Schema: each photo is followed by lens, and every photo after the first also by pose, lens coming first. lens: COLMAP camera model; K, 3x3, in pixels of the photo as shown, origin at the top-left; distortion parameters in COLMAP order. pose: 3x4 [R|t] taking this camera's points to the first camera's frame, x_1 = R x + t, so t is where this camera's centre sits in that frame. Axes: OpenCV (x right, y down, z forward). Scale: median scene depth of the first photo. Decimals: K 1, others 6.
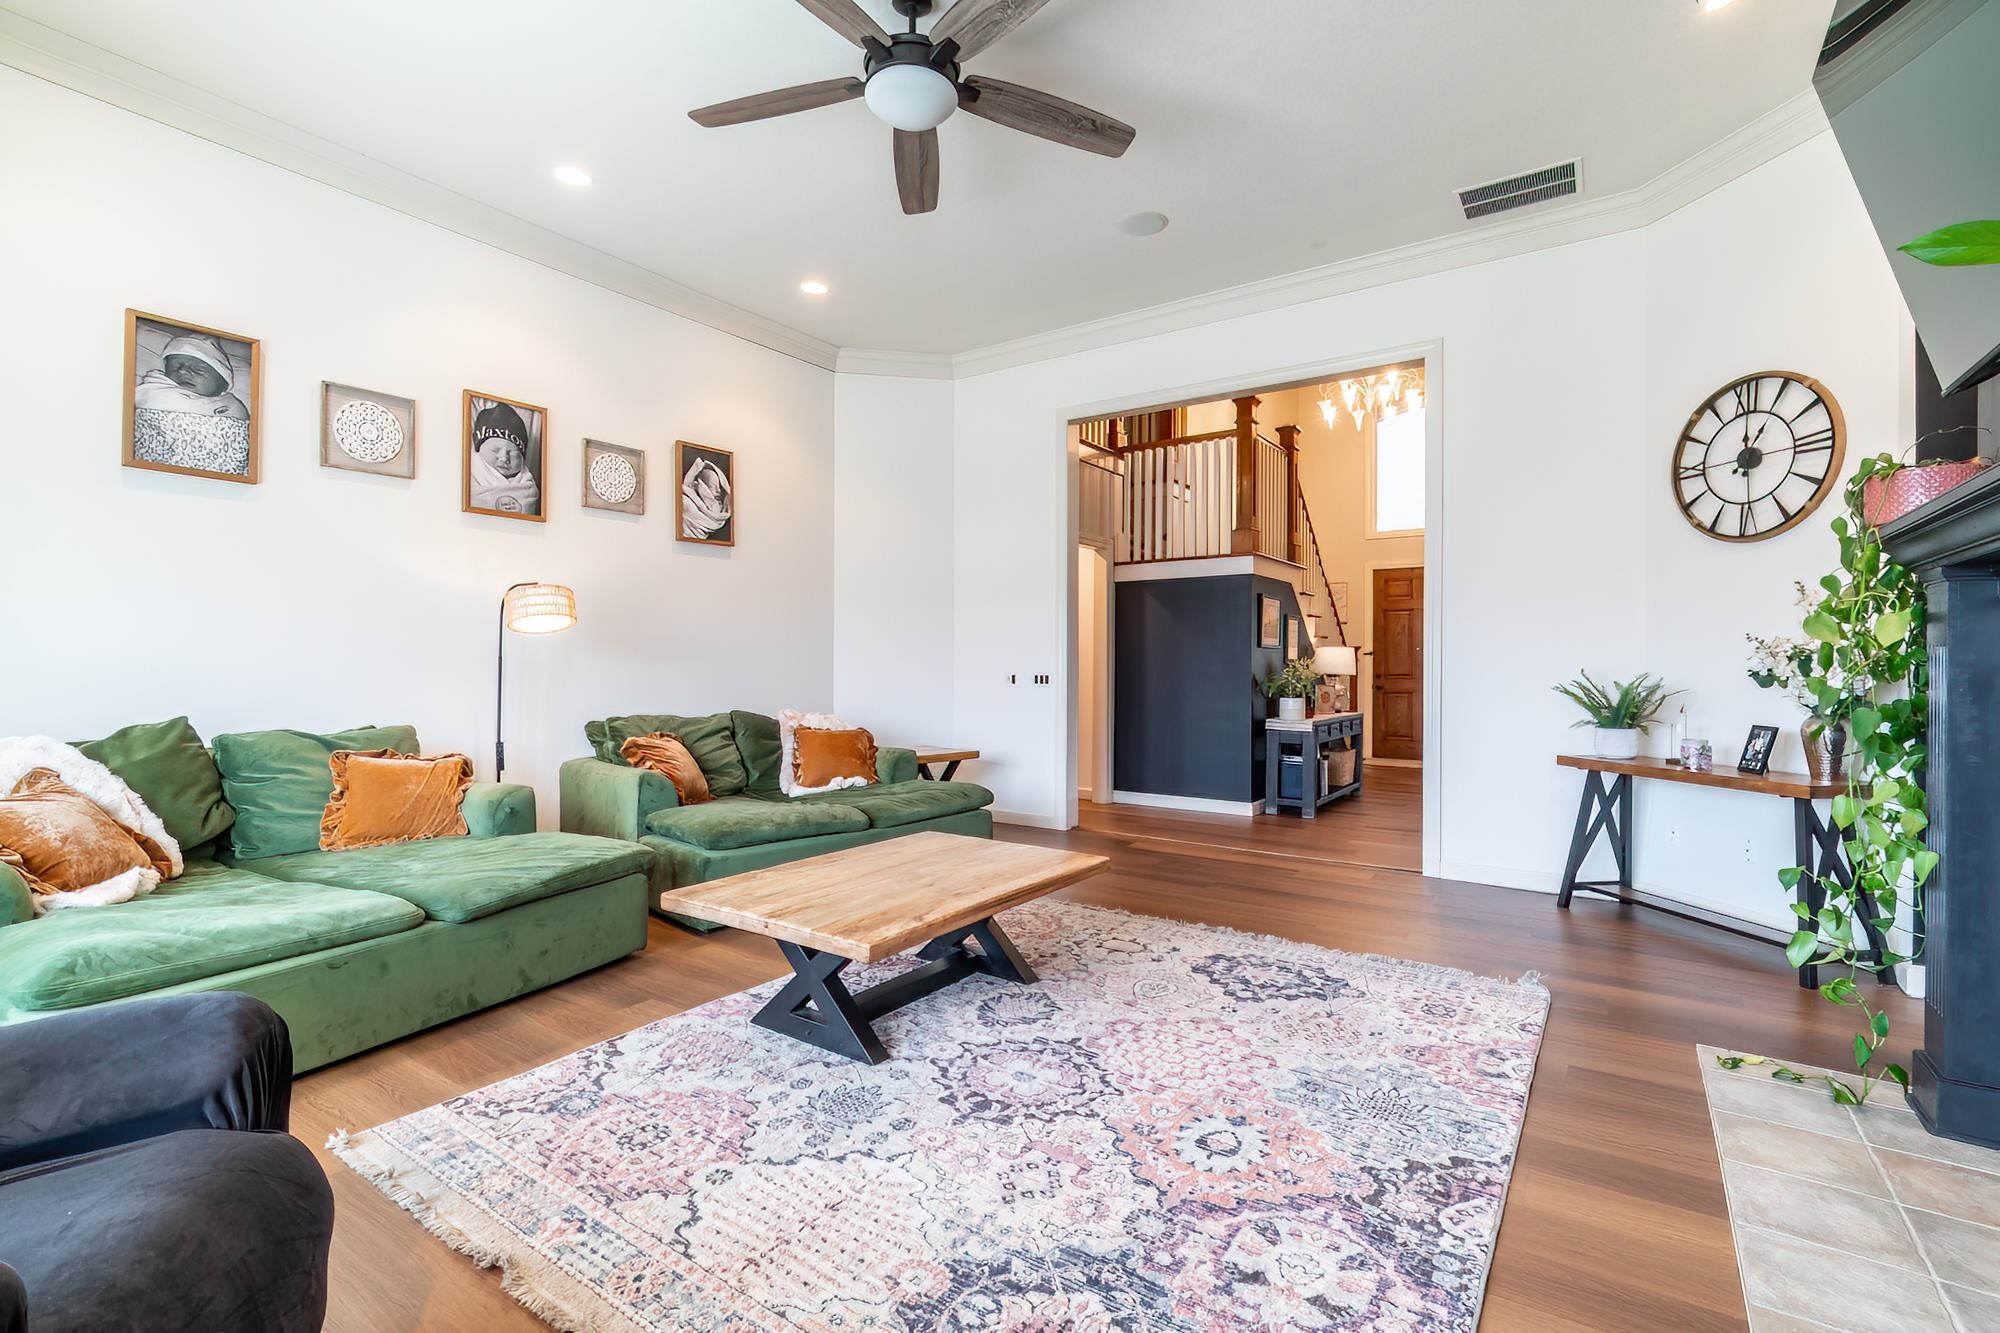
lens RADIAL K [[908.3, 0, 989.3], [0, 908.3, 661.7], [0, 0, 1]] dist [0.001712, -0.000421]
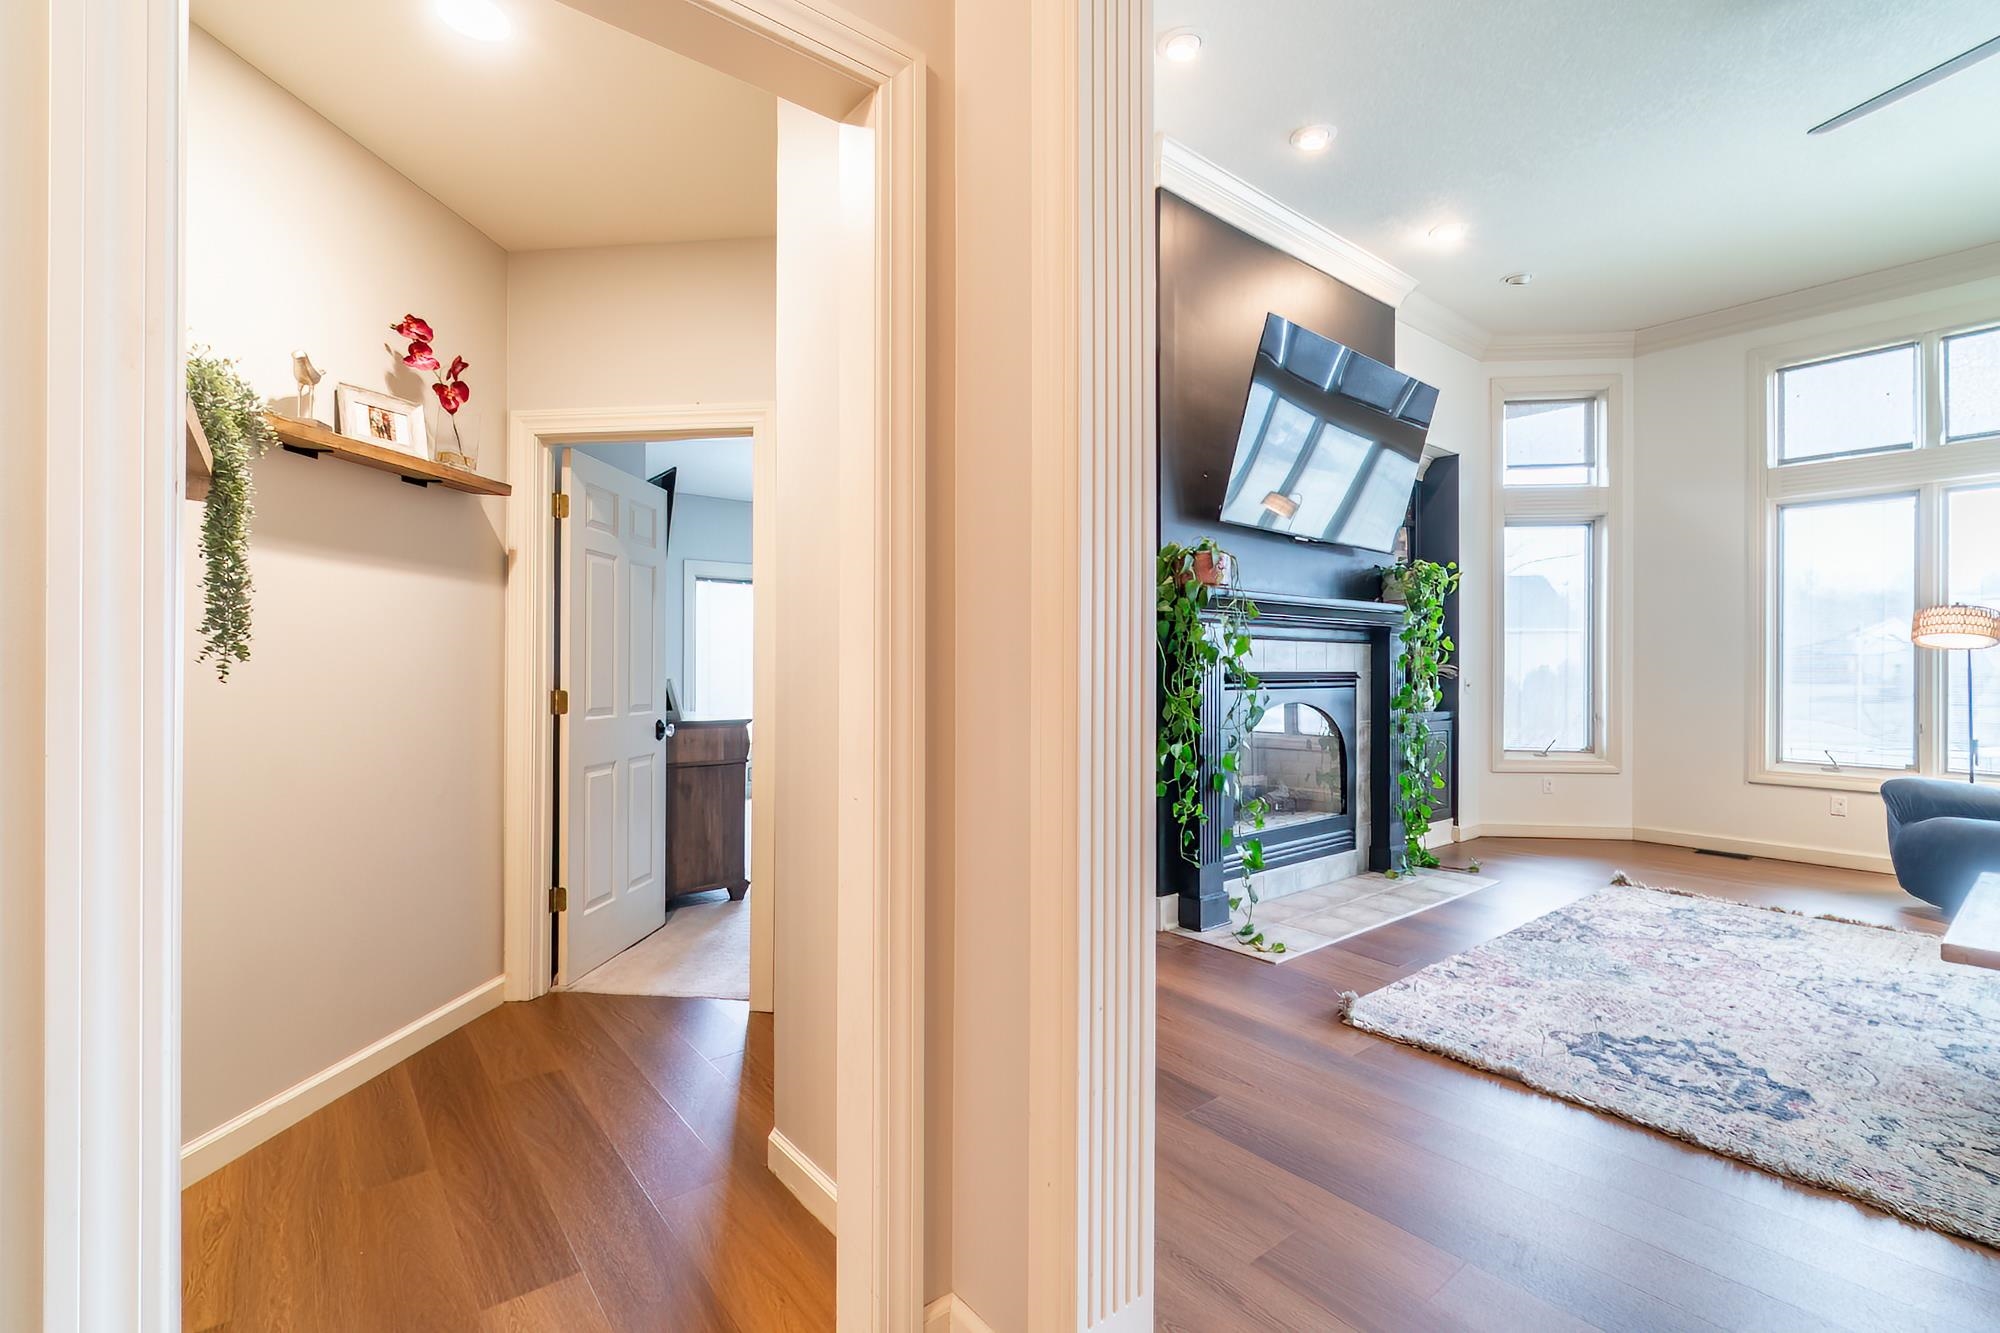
lens RADIAL K [[871.2, 0, 1008.7], [0, 871.2, 663.2], [0, 0, 1]] dist [0.001800, 0.001034]
pose [[-0.962642, -0.006363, 0.270704, 0.737031], [-0.008480, 0.999942, -0.006650, 0.005288], [-0.270646, -0.008697, -0.962640, 2.091411]]
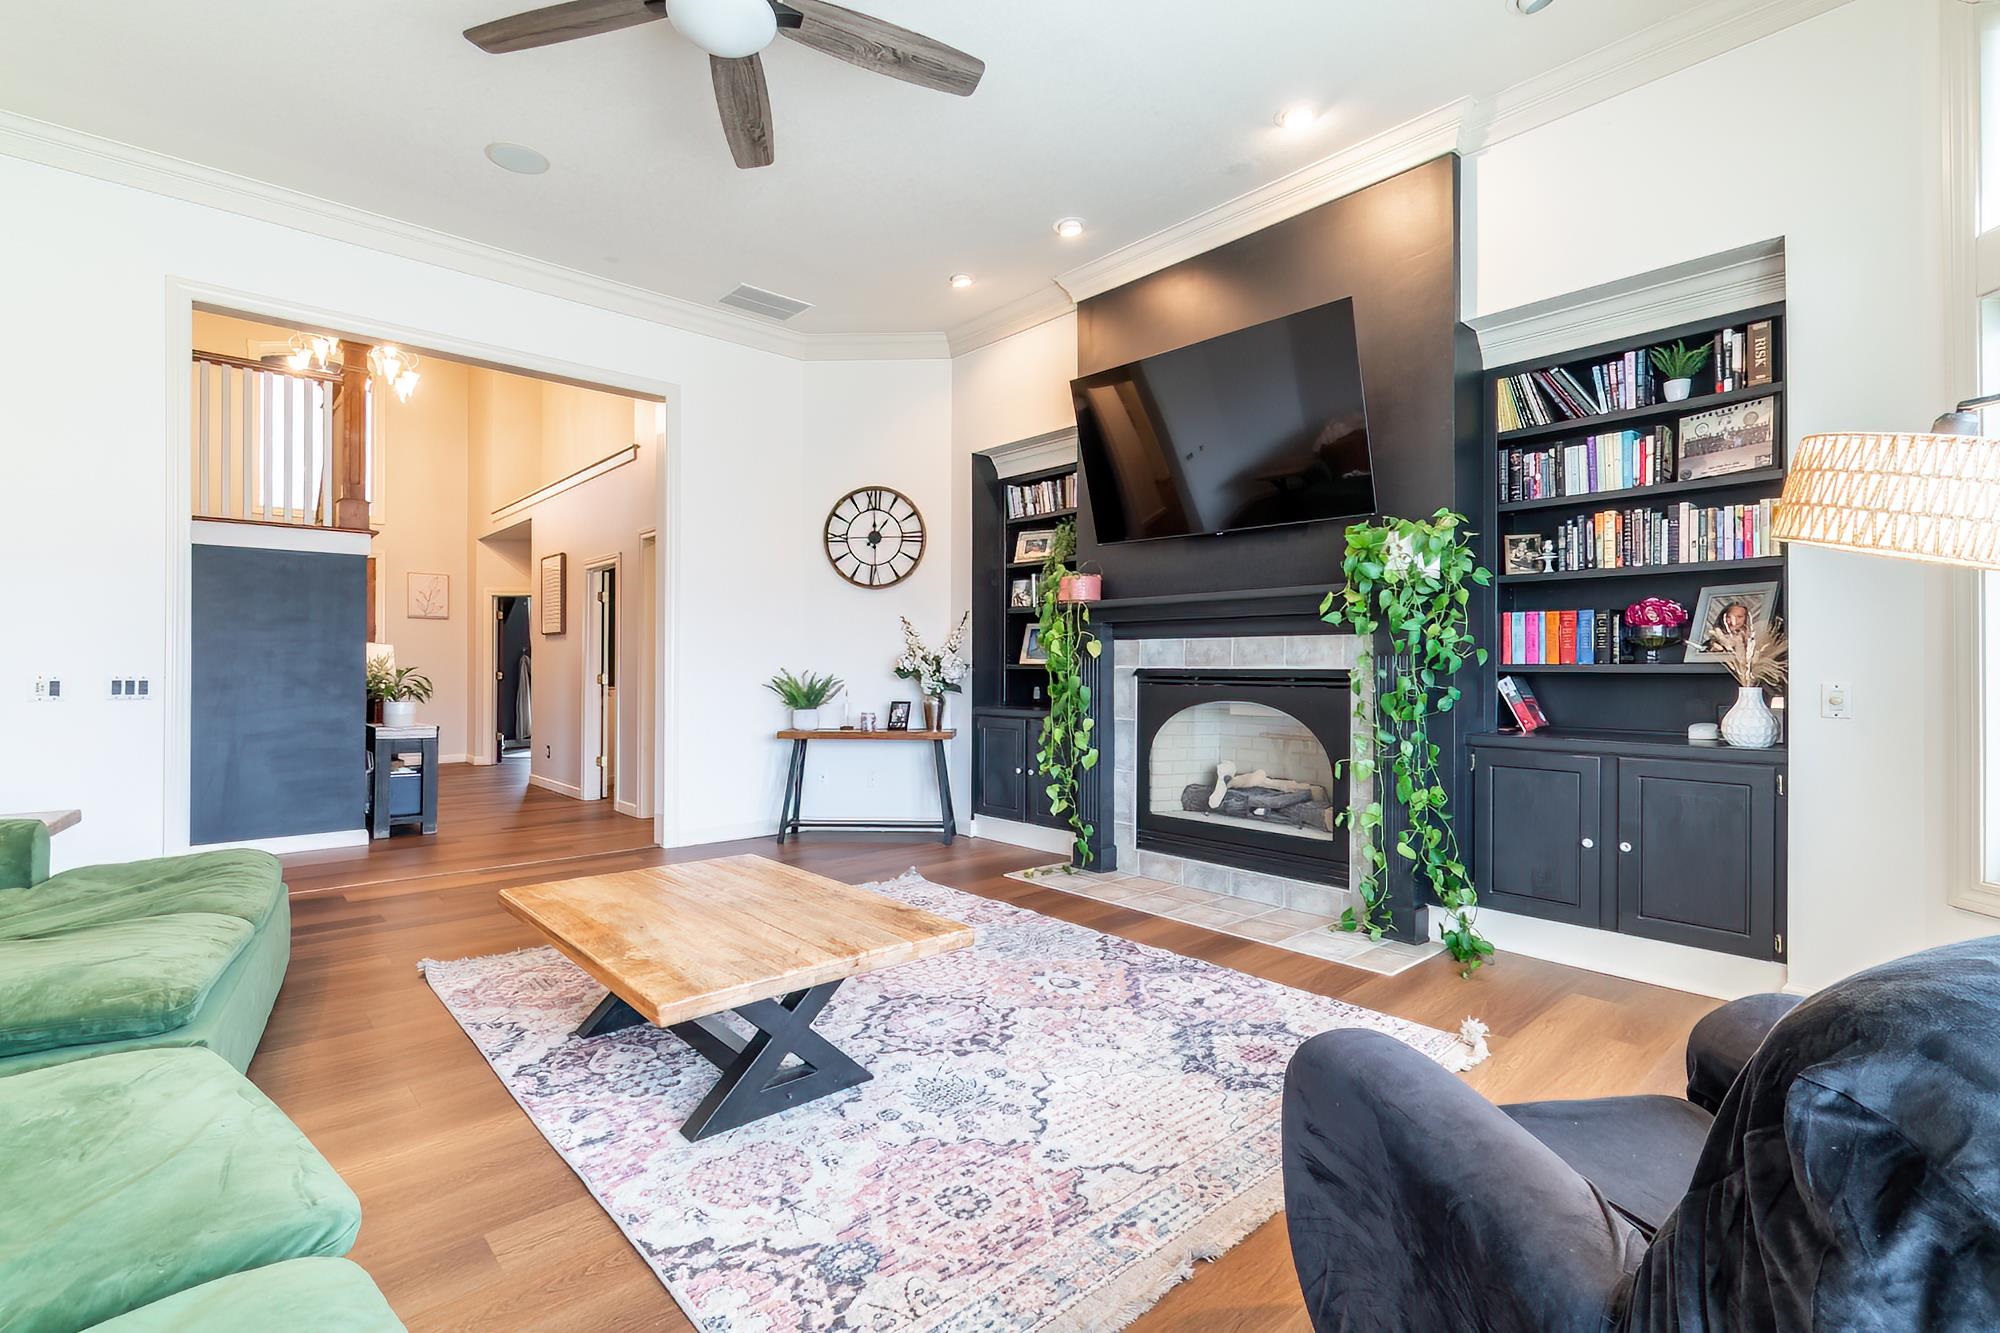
lens RADIAL K [[908.3, 0, 989.3], [0, 908.3, 661.7], [0, 0, 1]] dist [0.001712, -0.000421]
pose [[0.222692, 0.002844, 0.974885, -0.903405], [-0.005569, 0.999983, -0.001645, -0.001135], [-0.974873, -0.005062, 0.222704, 0.569983]]
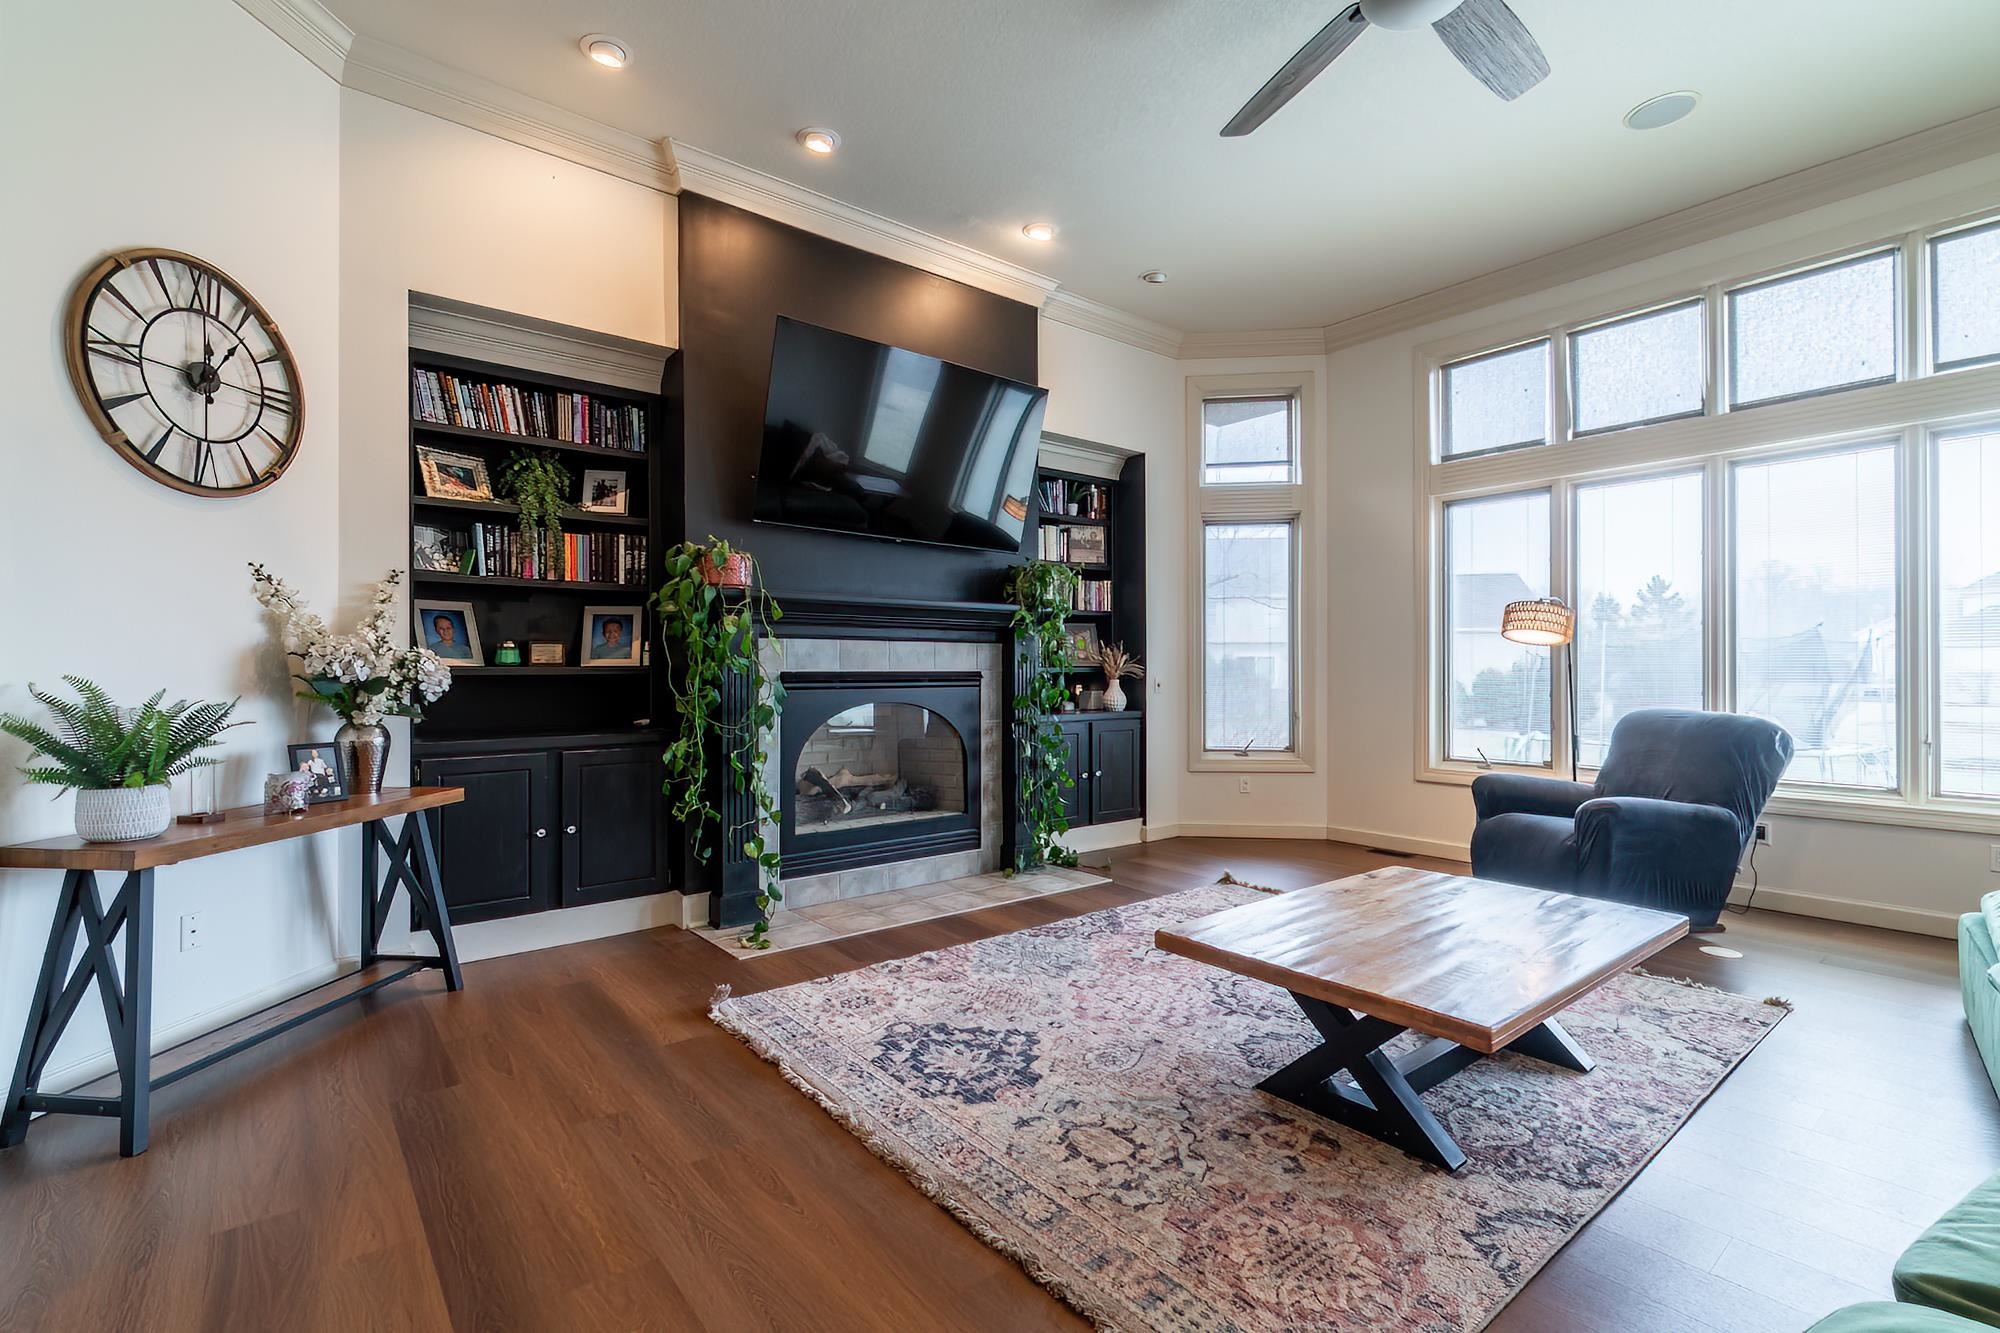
lens RADIAL K [[886.7, 0, 993.0], [0, 886.7, 668.8], [0, 0, 1]] dist [0.000274, -0.000048]
pose [[-0.960209, -0.001459, 0.279278, 0.064580], [-0.002679, 0.999988, -0.003988, 0.006306], [-0.279269, -0.004577, -0.960202, 1.934257]]
